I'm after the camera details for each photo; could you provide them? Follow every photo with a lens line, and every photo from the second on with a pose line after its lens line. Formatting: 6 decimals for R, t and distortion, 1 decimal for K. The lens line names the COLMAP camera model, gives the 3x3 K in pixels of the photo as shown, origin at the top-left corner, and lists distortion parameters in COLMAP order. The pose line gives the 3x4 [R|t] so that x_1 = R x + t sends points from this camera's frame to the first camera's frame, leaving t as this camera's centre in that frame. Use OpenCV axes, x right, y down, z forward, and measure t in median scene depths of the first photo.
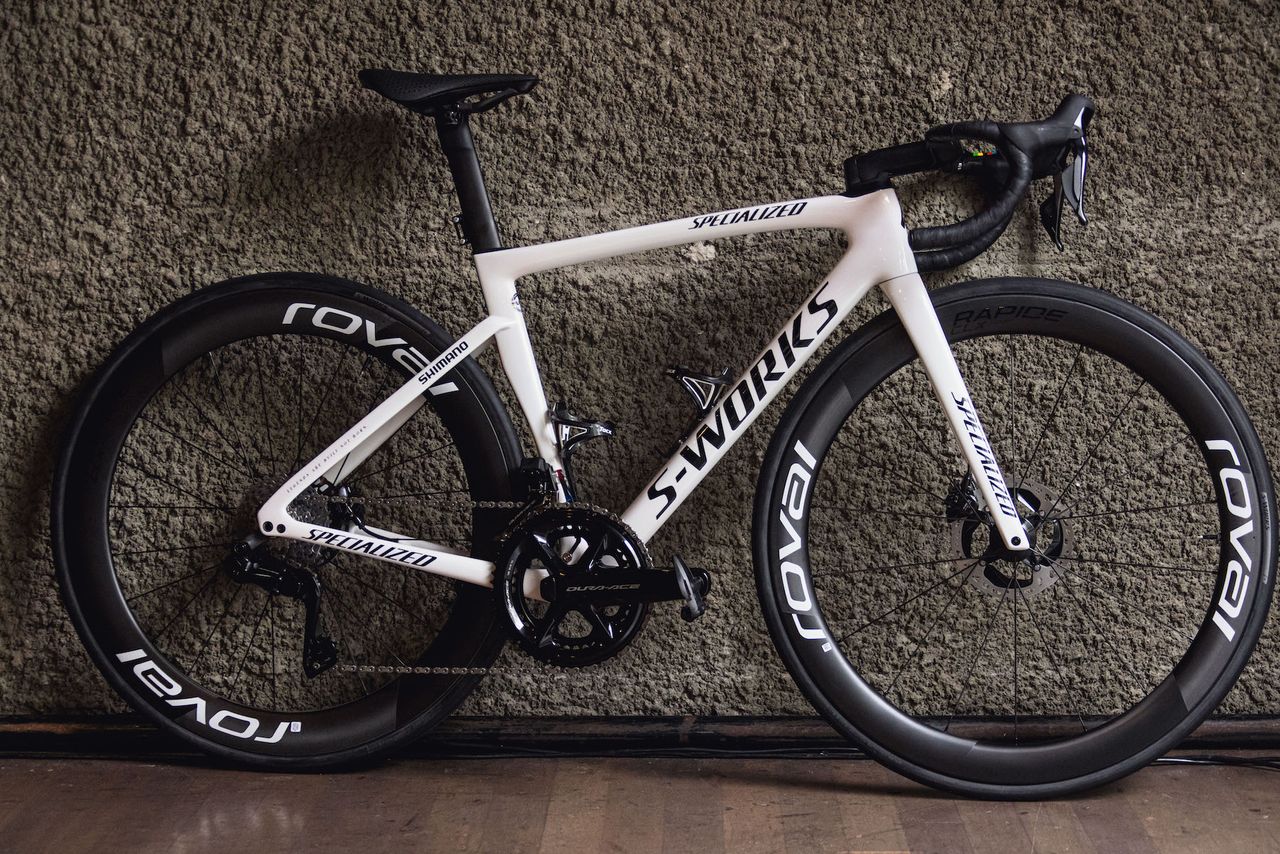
lens RADIAL K [[2565.3, 0, 637.6], [0, 2565.3, 427.9], [0, 0, 1]] dist [-0.013638, 0.000000]
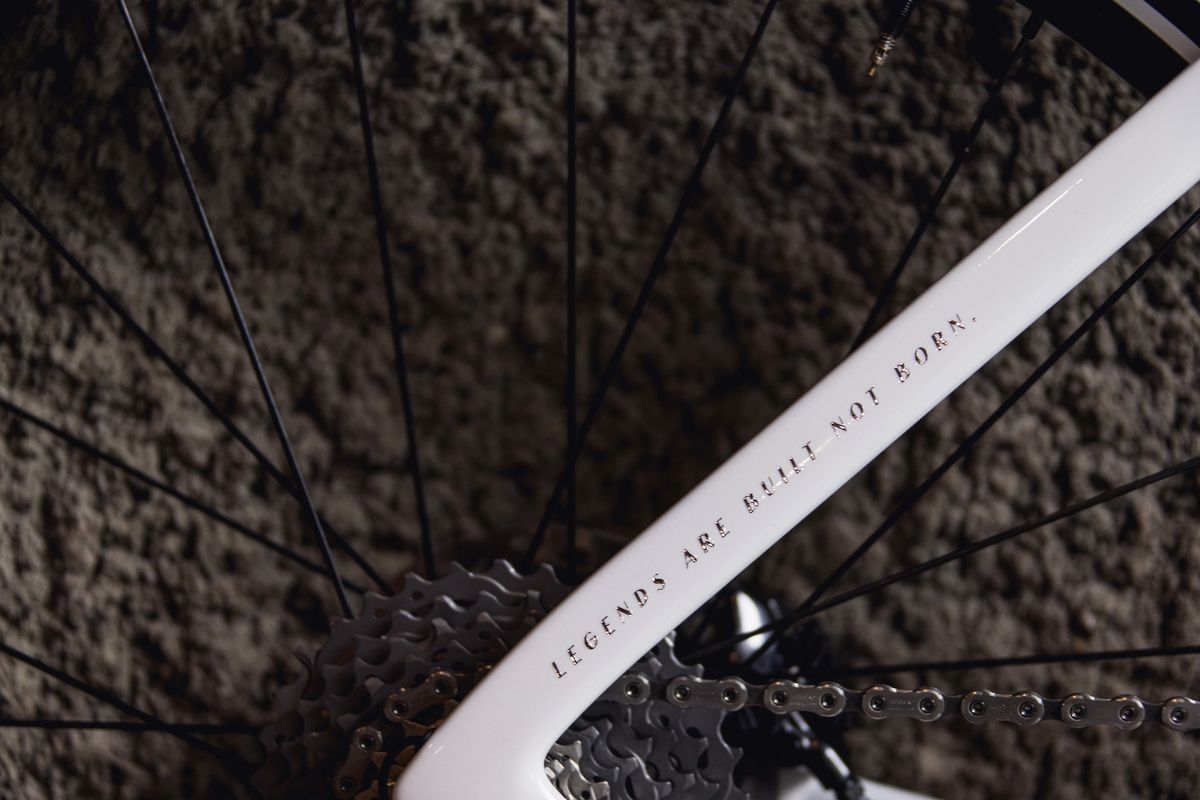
lens RADIAL K [[3127.9, 0, 602.6], [0, 3127.9, 399.0], [0, 0, 1]] dist [-0.054070, 0.000000]
pose [[0.999362, -0.013635, 0.033018, -0.132904], [0.012300, 0.999111, 0.040318, -0.004162], [-0.033538, -0.039886, 0.998641, 0.731797]]
